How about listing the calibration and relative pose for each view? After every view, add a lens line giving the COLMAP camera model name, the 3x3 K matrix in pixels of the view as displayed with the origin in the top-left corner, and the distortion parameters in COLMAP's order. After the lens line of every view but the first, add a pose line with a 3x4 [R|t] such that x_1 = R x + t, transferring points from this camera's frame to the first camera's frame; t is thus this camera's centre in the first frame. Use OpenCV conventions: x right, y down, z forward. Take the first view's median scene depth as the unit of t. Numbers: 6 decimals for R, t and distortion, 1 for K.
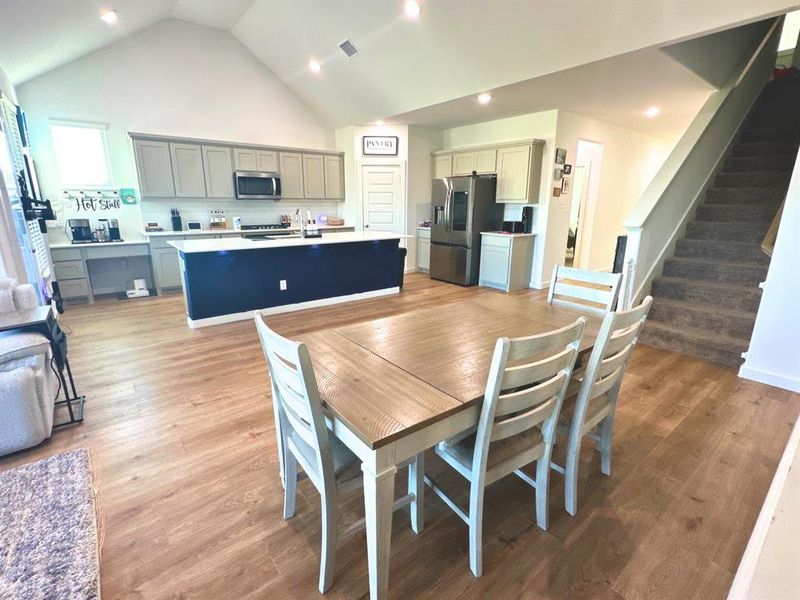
lens RADIAL K [[388.2, 0, 400.0], [0, 388.2, 300.0], [0, 0, 1]] dist [-0.000891, 0.000049]
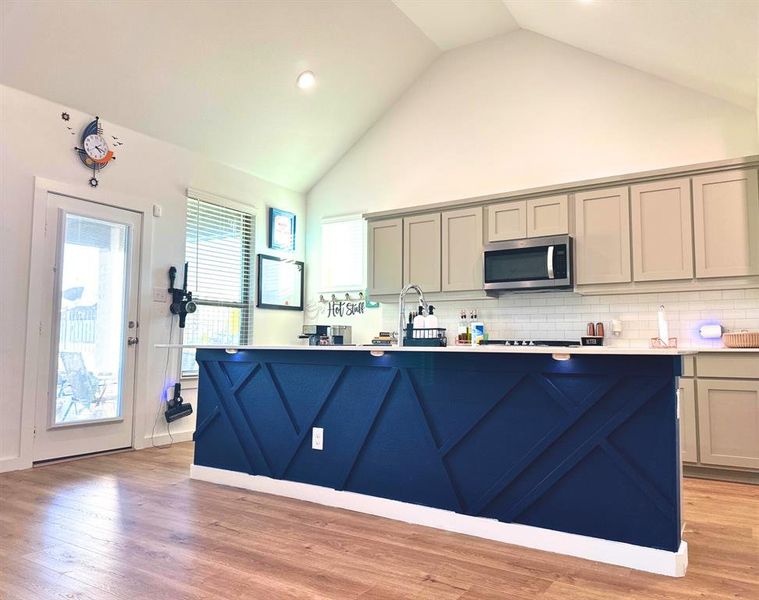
lens RADIAL K [[555.6, 0, 379.5], [0, 555.6, 300.0], [0, 0, 1]] dist [0.037632, -0.001137]
pose [[0.320529, -0.083419, -0.943558, 0.318433], [-0.242234, 0.955775, -0.166786, -0.091077], [0.915742, 0.282021, 0.286147, 0.732745]]
